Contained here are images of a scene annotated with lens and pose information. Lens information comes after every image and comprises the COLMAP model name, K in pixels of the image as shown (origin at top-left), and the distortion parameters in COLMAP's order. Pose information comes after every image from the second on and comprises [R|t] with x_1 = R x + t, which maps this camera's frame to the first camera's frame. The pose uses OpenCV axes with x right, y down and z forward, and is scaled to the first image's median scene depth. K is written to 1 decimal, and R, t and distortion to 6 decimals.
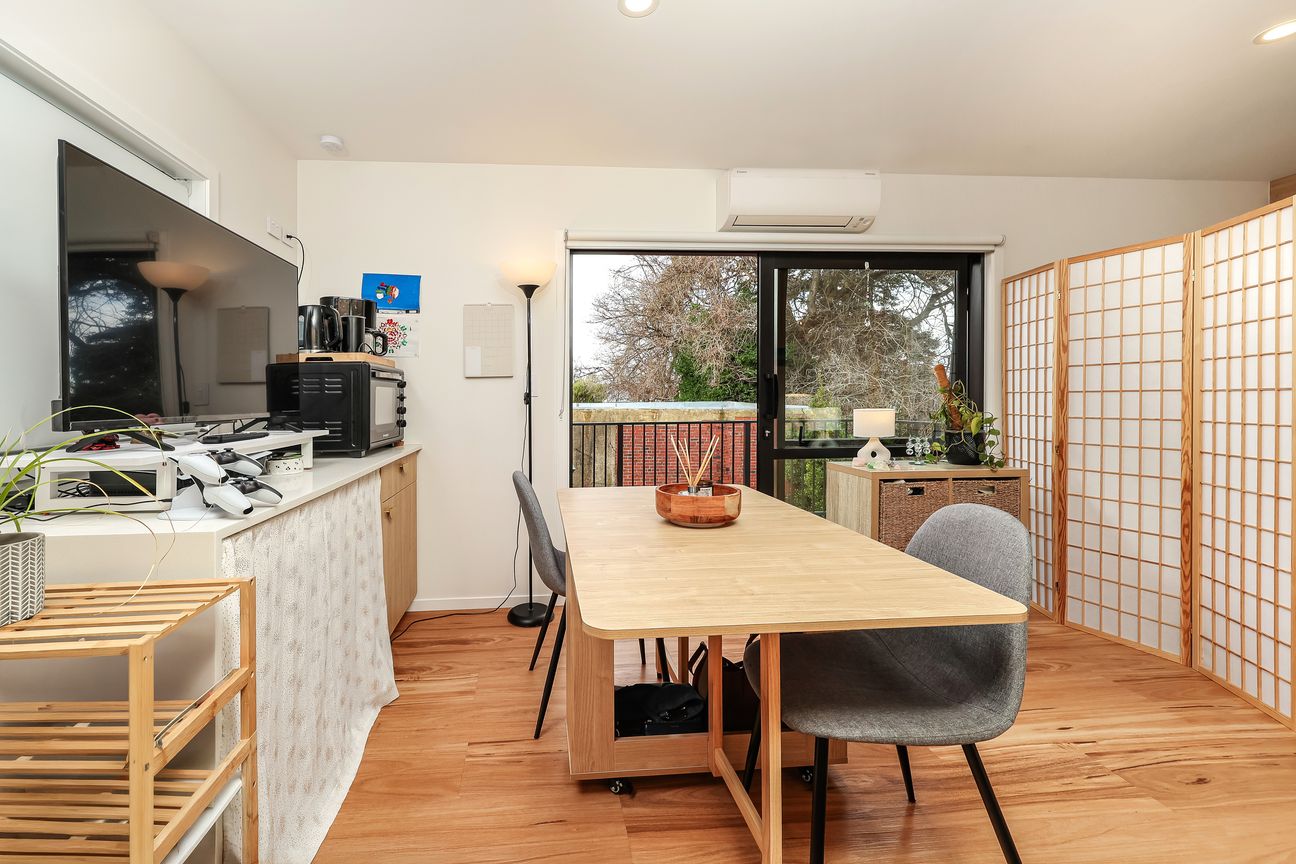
lens RADIAL K [[524.6, 0, 572.6], [0, 524.6, 403.8], [0, 0, 1]] dist [-0.000690, -0.000078]
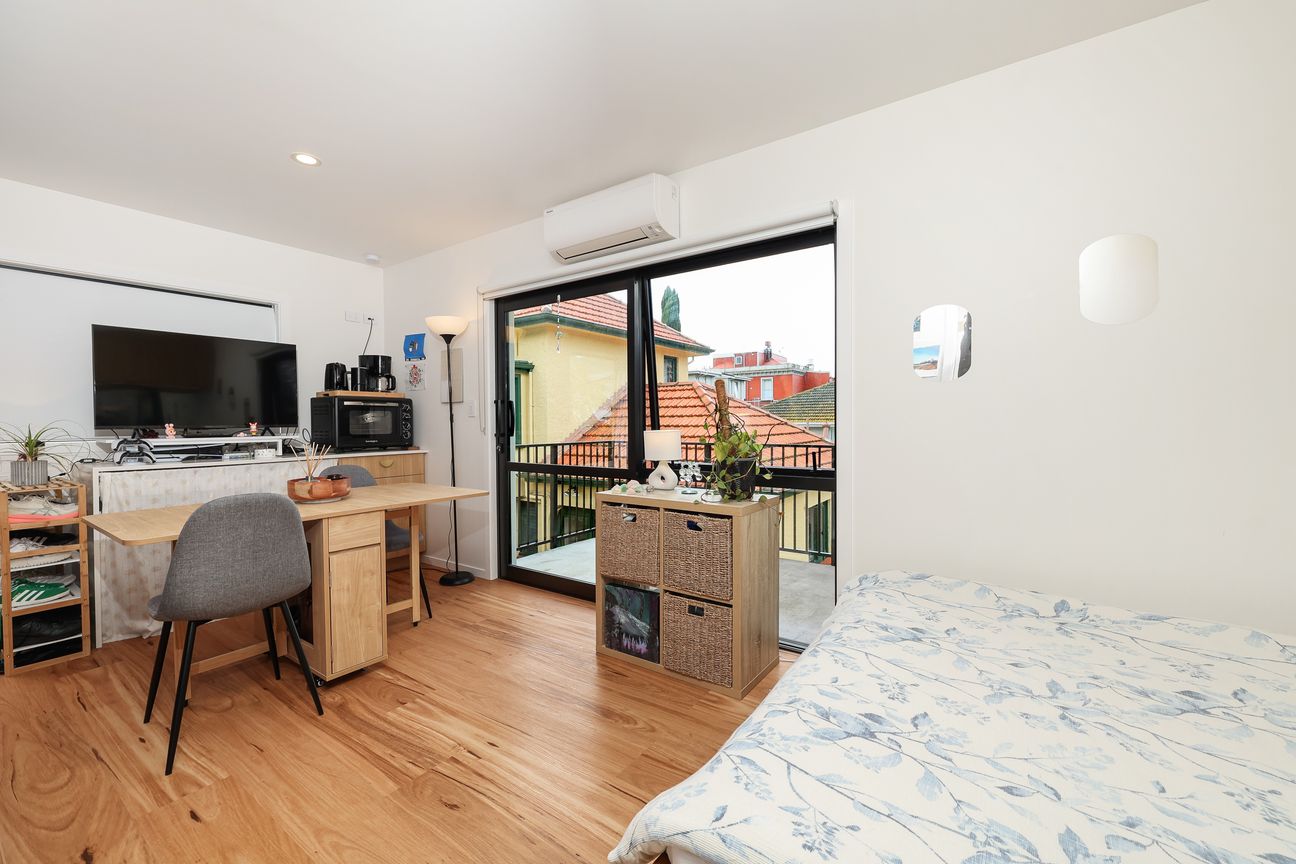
lens RADIAL K [[544.7, 0, 636.3], [0, 544.7, 425.2], [0, 0, 1]] dist [-0.000536, -0.000145]
pose [[0.756415, 0.008429, -0.654038, 1.184887], [-0.005275, 0.999963, 0.006787, -0.004248], [0.654071, -0.001684, 0.756432, 0.251519]]
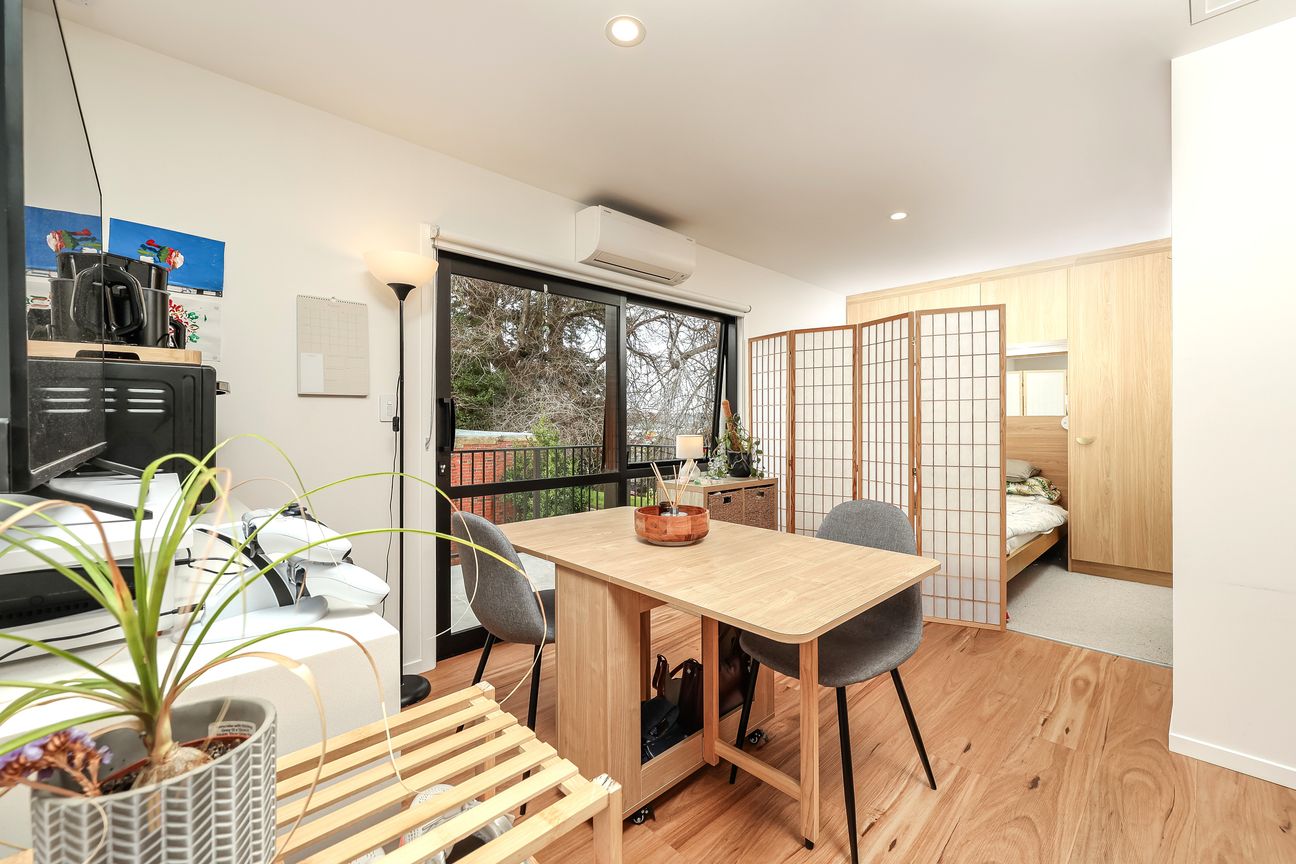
lens RADIAL K [[544.7, 0, 636.3], [0, 544.7, 425.2], [0, 0, 1]] dist [-0.000536, -0.000145]
pose [[0.772606, 0.007071, 0.634846, -0.330454], [-0.000534, 0.999945, -0.010489, 0.000650], [-0.634885, 0.007765, 0.772567, 0.116301]]
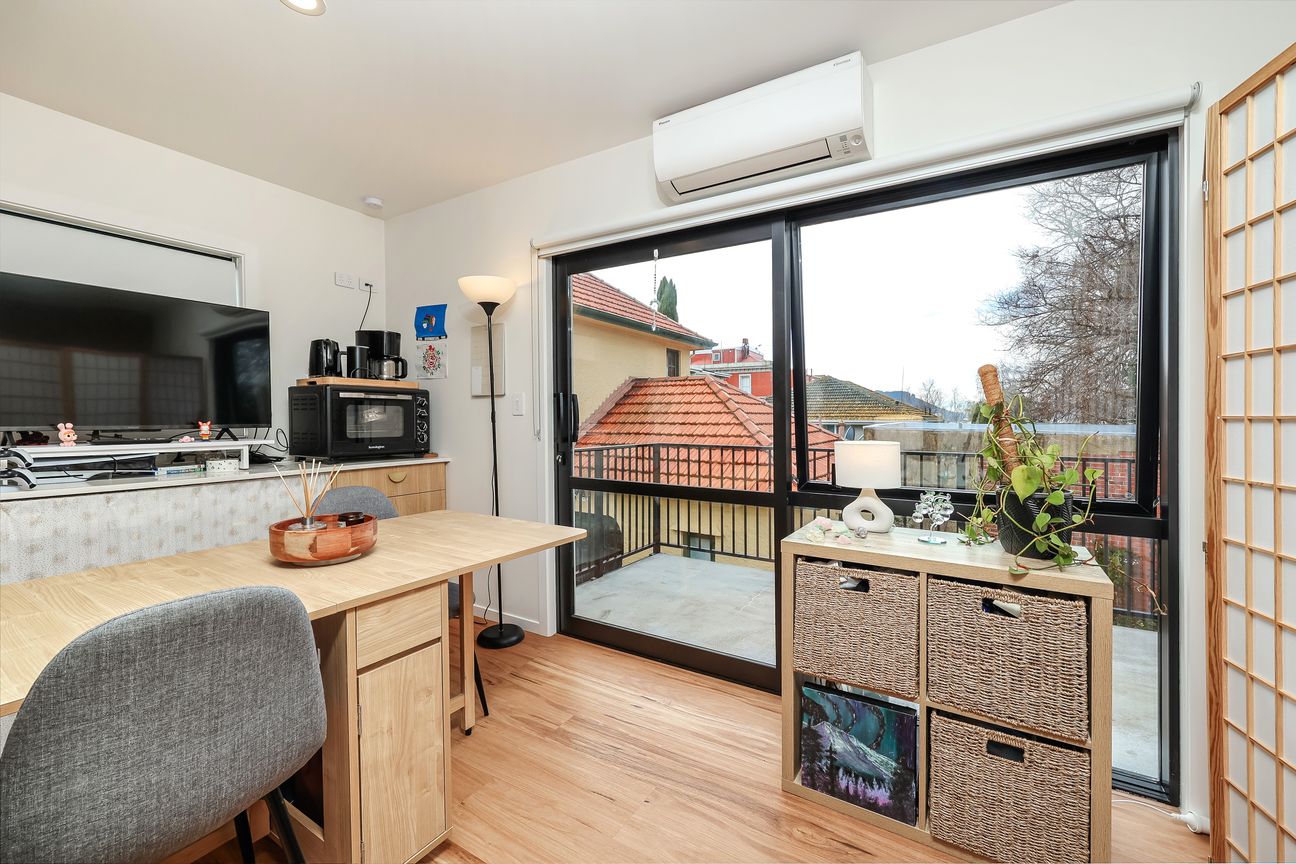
lens RADIAL K [[531.7, 0, 651.9], [0, 531.7, 422.9], [0, 0, 1]] dist [-0.003158, 0.000435]
pose [[0.812789, 0.018307, -0.582270, 0.742692], [-0.014047, 0.999831, 0.011828, -0.014827], [0.582389, -0.001435, 0.812909, 0.357419]]
